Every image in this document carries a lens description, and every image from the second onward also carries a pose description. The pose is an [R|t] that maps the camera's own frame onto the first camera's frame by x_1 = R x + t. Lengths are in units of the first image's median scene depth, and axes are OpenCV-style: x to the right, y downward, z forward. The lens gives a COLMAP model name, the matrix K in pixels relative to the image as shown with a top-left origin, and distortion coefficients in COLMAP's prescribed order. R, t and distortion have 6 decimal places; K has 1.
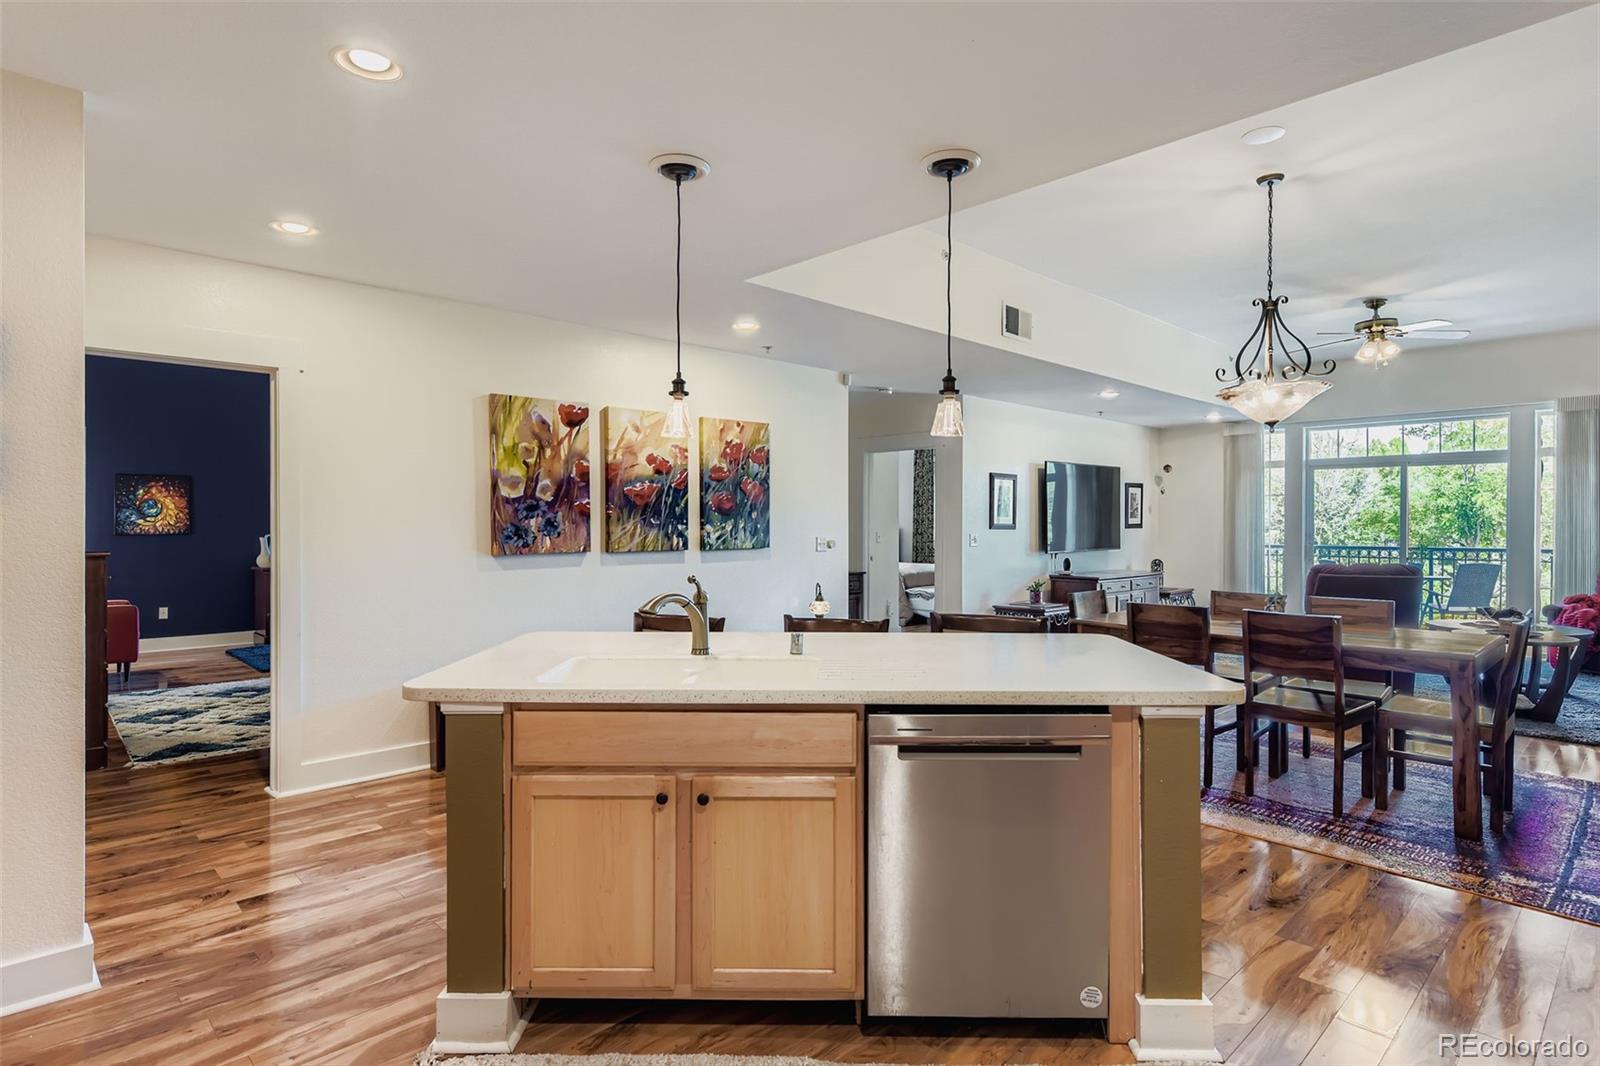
lens RADIAL K [[840.6, 0, 792.4], [0, 840.6, 526.4], [0, 0, 1]] dist [0.006745, -0.001372]
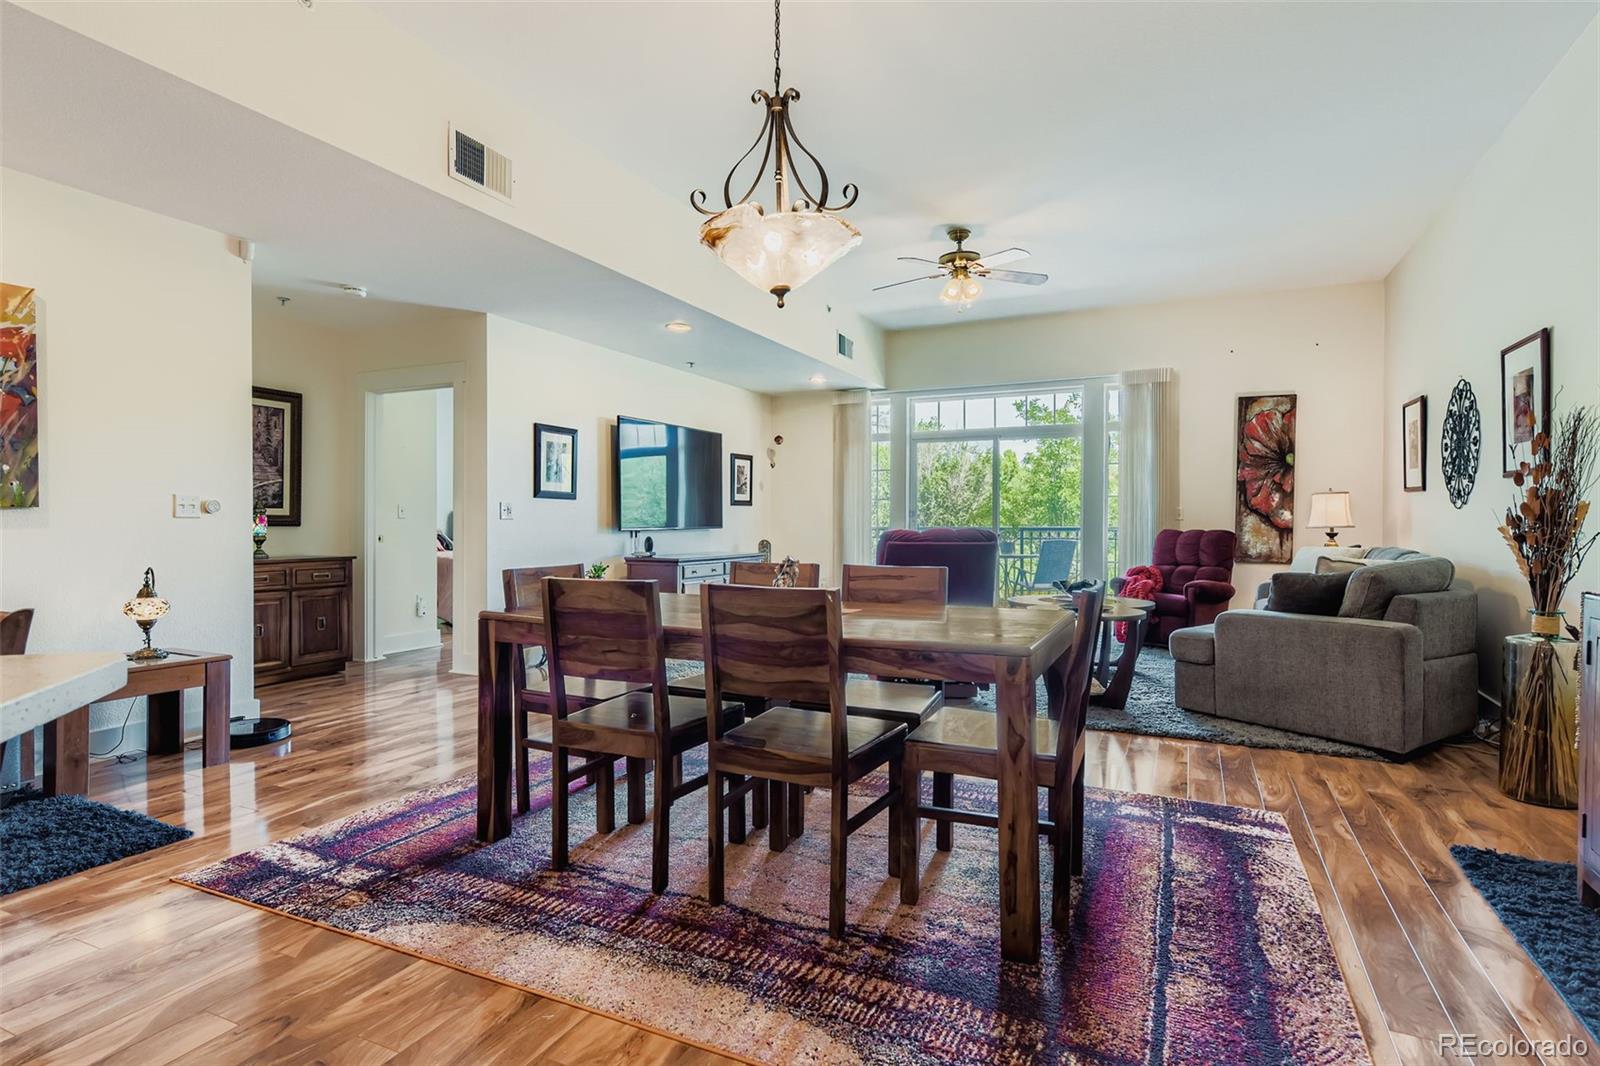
lens RADIAL K [[821.9, 0, 795.3], [0, 821.9, 530.9], [0, 0, 1]] dist [0.003752, -0.000091]
pose [[0.933932, -0.004053, 0.357427, 0.282261], [0.001580, 0.999973, 0.007211, 0.042776], [-0.357446, -0.006170, 0.933913, 0.327711]]
